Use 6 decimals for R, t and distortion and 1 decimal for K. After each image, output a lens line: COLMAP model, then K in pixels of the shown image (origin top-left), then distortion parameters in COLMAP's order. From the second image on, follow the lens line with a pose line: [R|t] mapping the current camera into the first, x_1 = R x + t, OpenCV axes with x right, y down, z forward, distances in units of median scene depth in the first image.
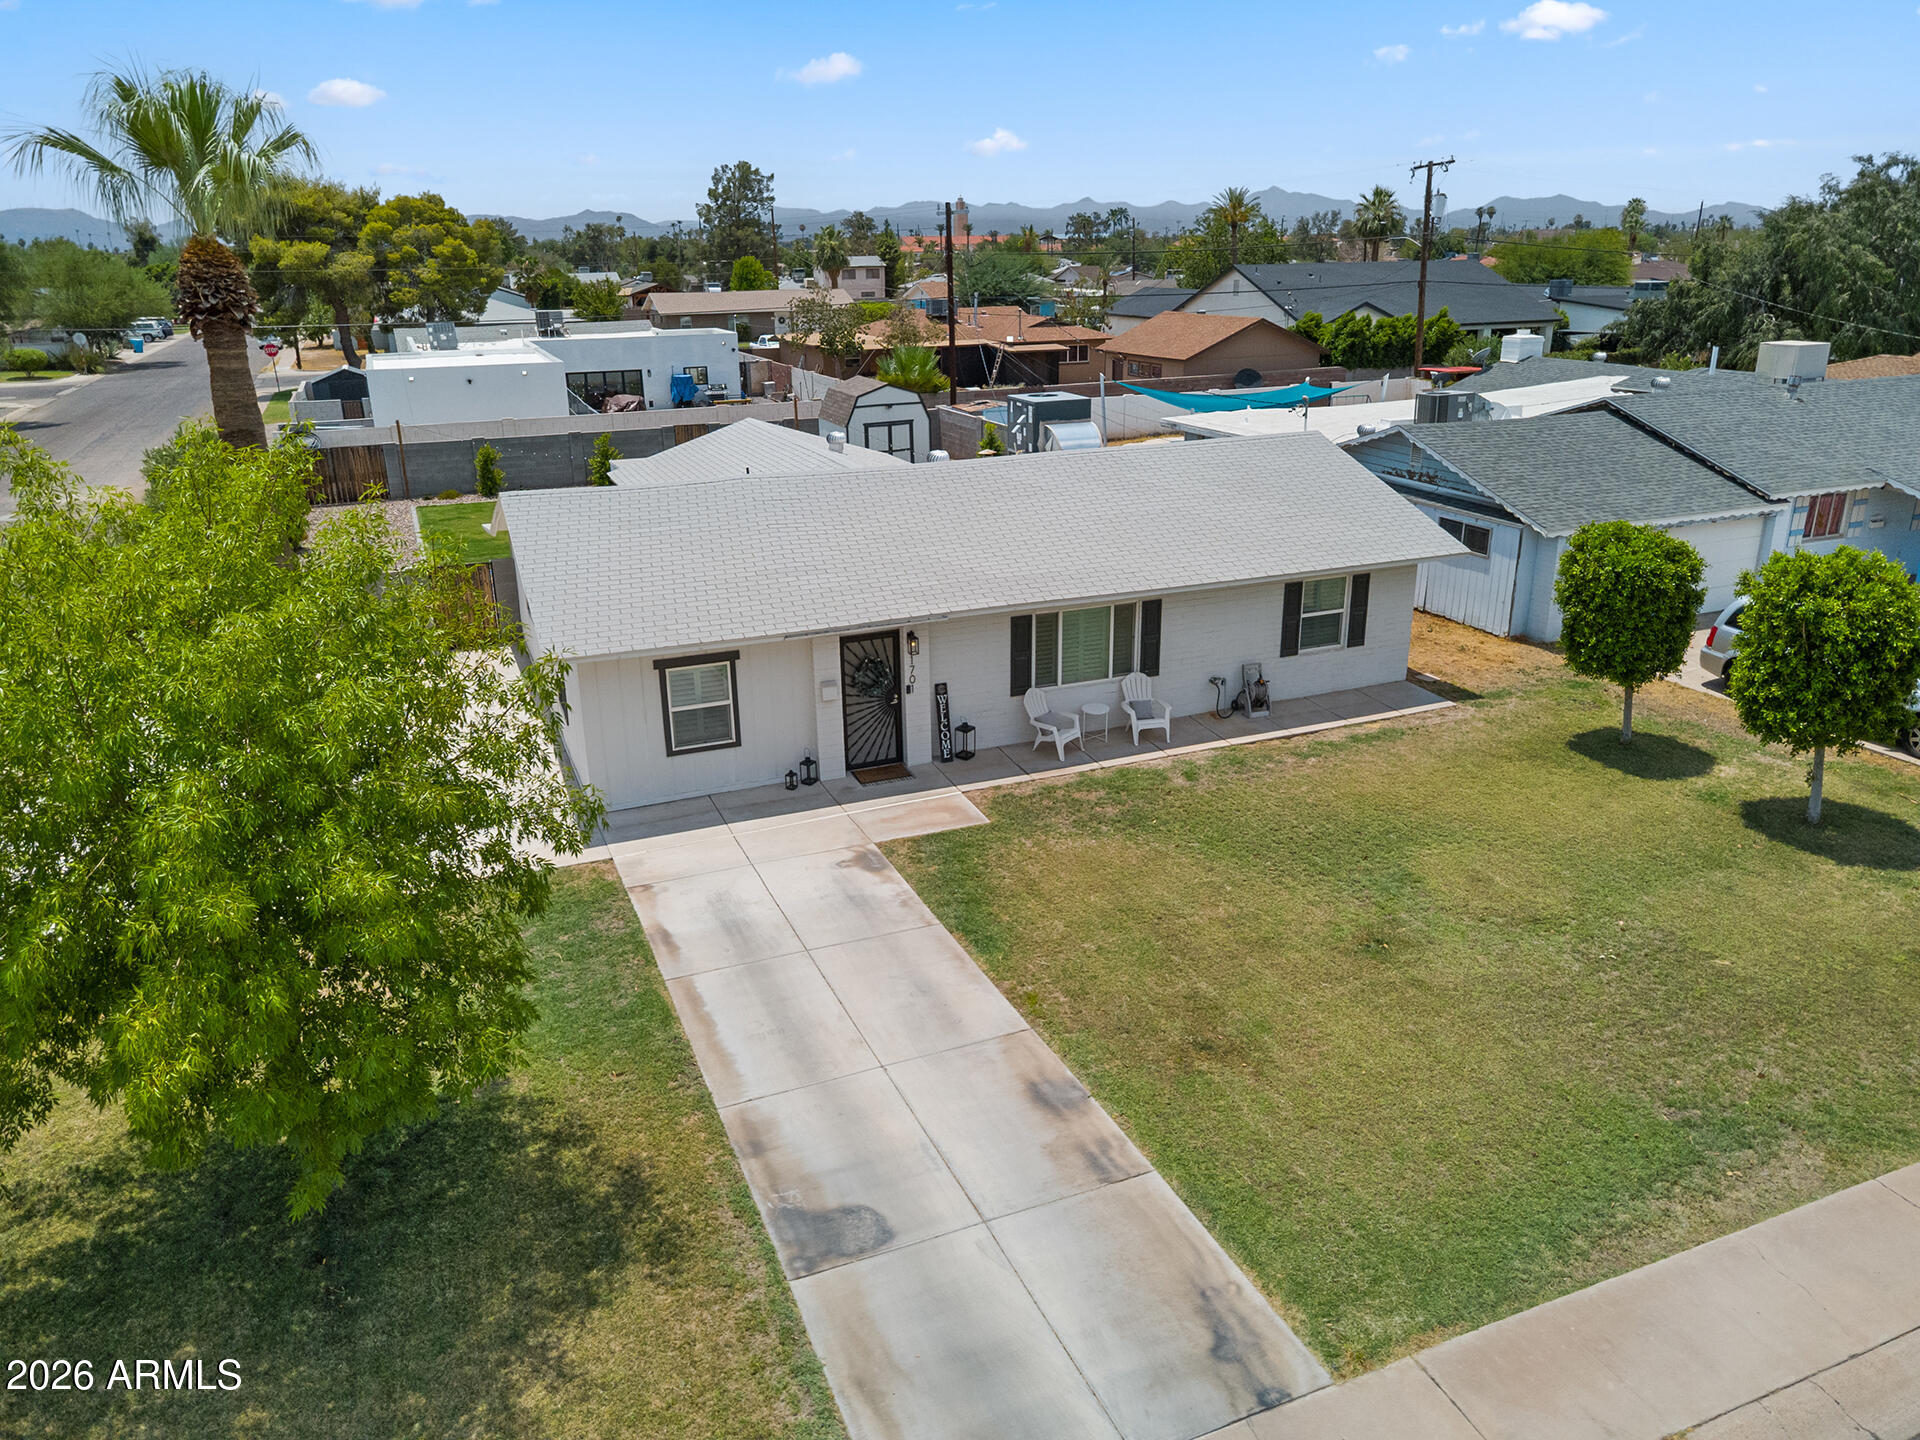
lens RADIAL K [[1347.8, 0, 958.5], [0, 1347.8, 719.1], [0, 0, 1]] dist [-0.000041, 0.006525]
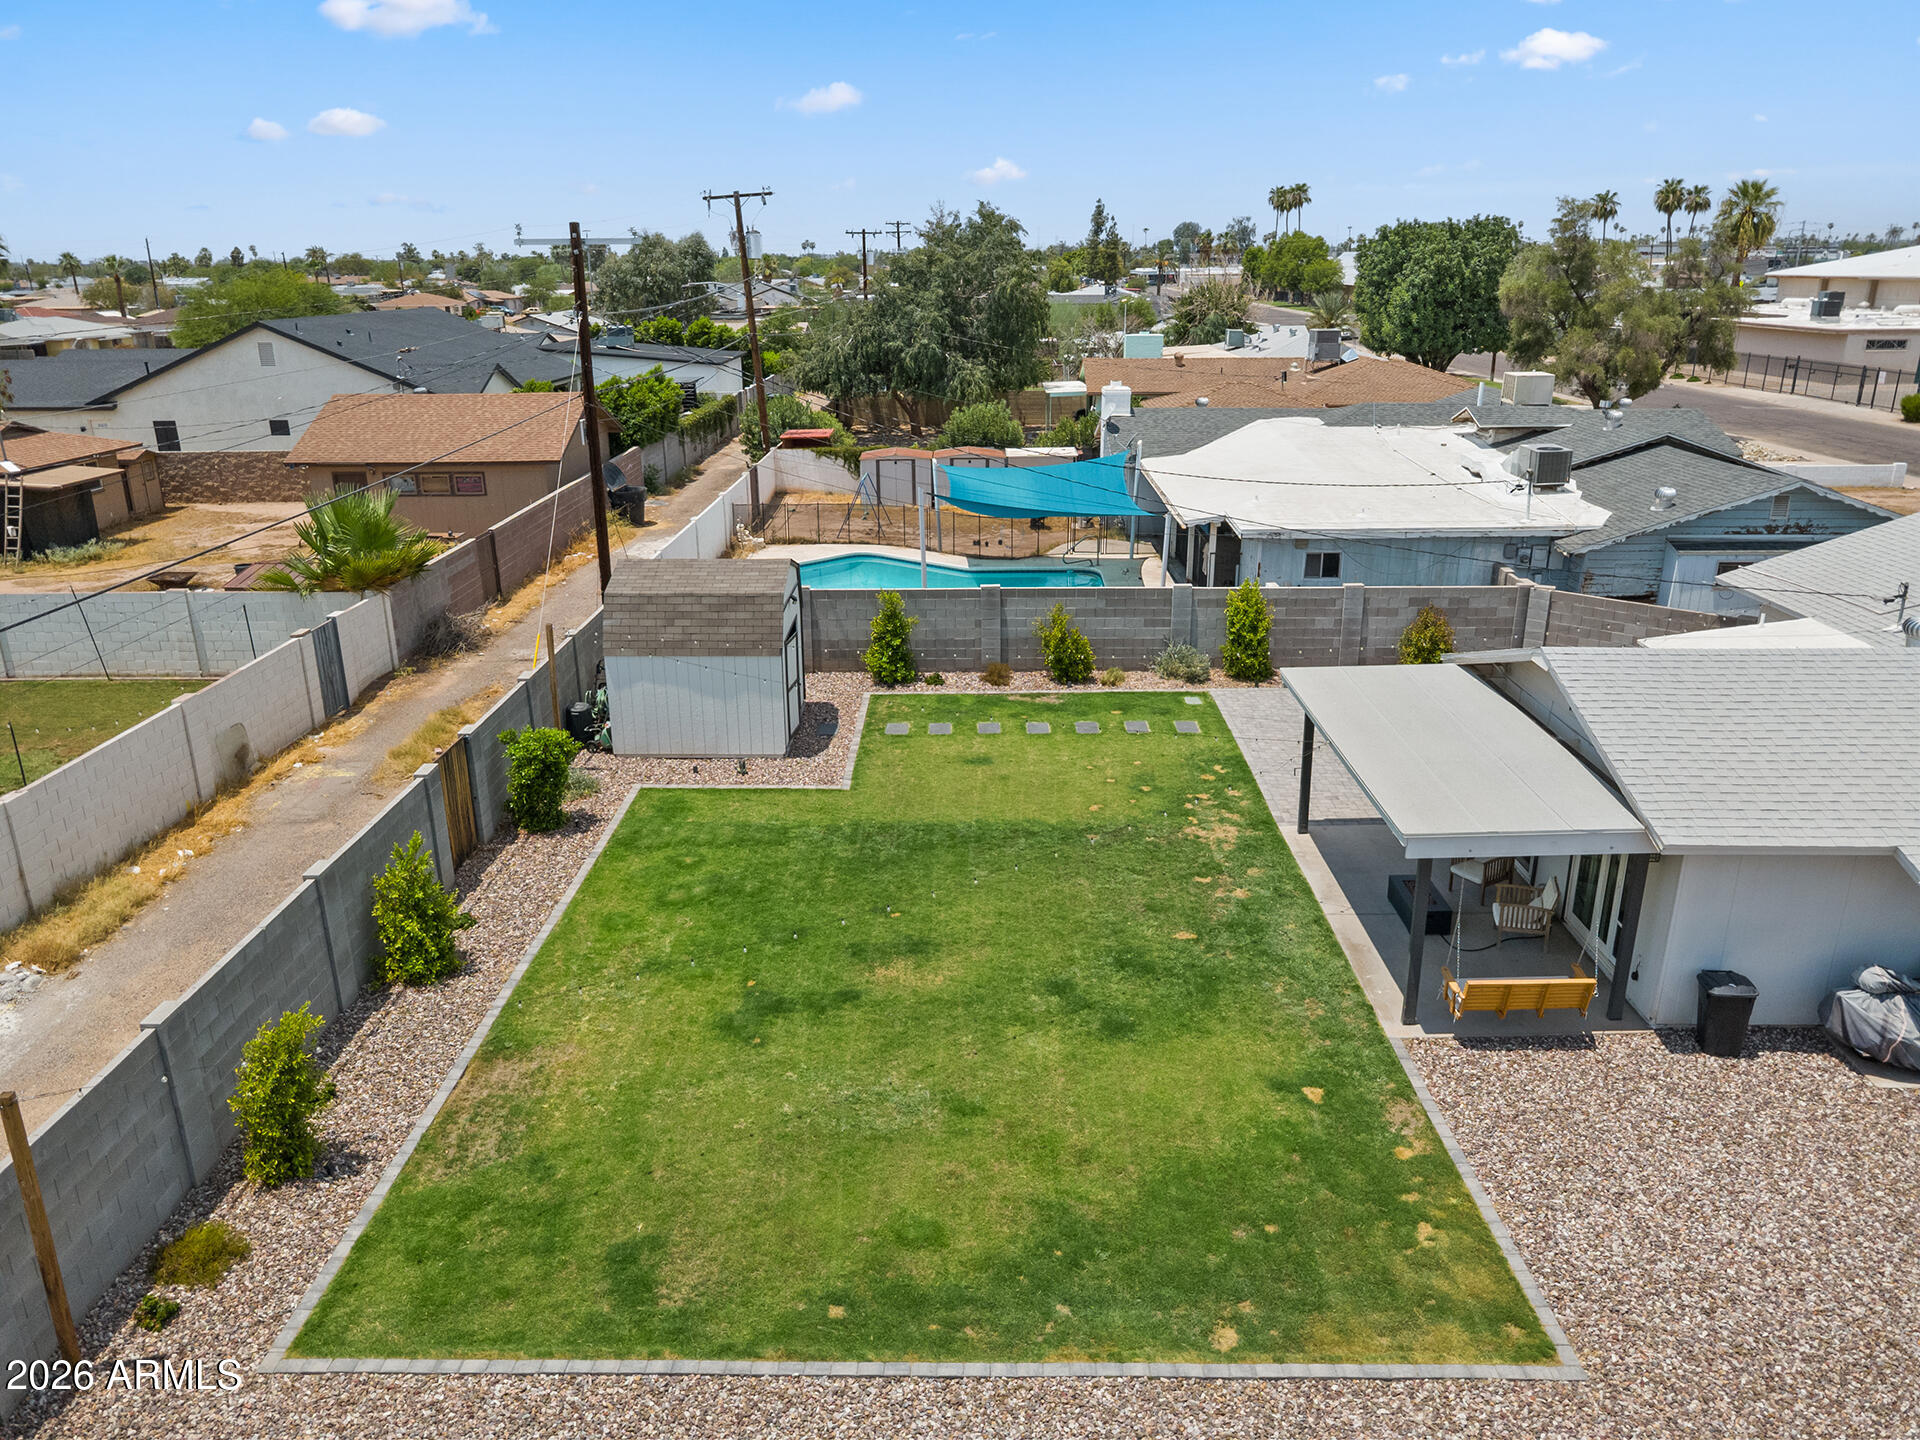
lens RADIAL K [[1347.8, 0, 958.5], [0, 1347.8, 719.1], [0, 0, 1]] dist [-0.000041, 0.006525]
pose [[0.397437, -0.286307, 0.871821, -1.106804], [0.308479, 0.936472, 0.166912, -0.560573], [-0.864225, 0.202602, 0.460508, 1.538331]]
